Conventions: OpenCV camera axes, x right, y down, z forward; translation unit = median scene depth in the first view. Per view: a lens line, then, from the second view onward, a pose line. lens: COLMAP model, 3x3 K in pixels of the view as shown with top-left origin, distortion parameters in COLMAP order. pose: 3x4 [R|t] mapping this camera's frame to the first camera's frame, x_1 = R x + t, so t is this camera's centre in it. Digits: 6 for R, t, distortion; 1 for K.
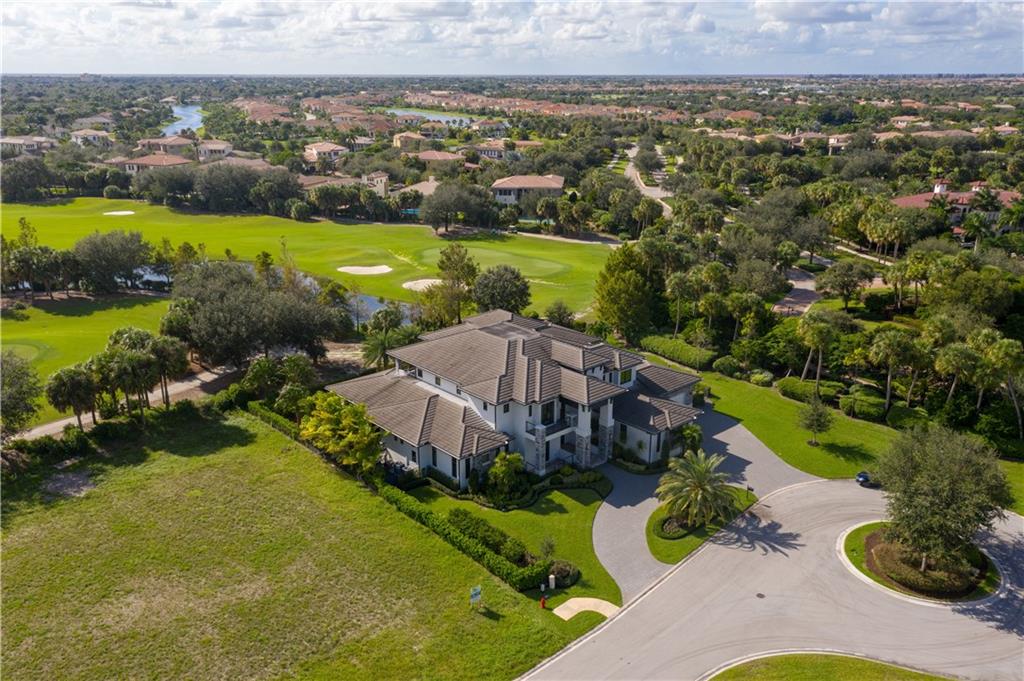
lens RADIAL K [[838.4, 0, 512.0], [0, 838.4, 340.5], [0, 0, 1]] dist [0.011589, 0.006355]
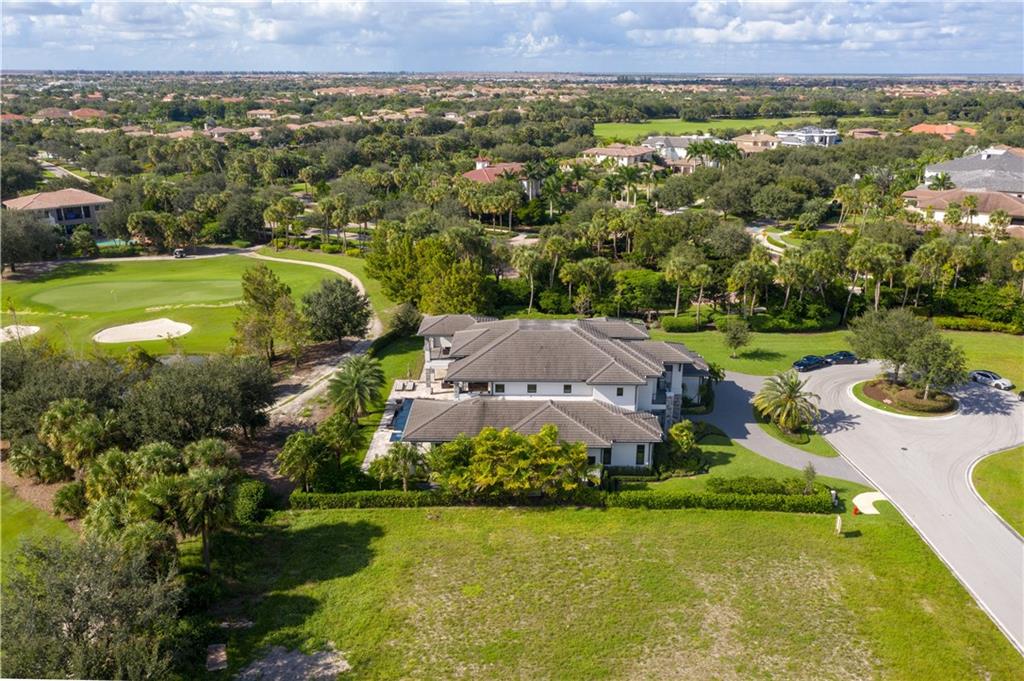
lens RADIAL K [[838.4, 0, 512.0], [0, 838.4, 340.5], [0, 0, 1]] dist [0.011589, 0.006355]
pose [[0.668201, -0.226713, 0.708596, -0.834781], [0.224101, 0.969537, 0.098876, -0.112475], [-0.709427, 0.092728, 0.698652, 0.387545]]
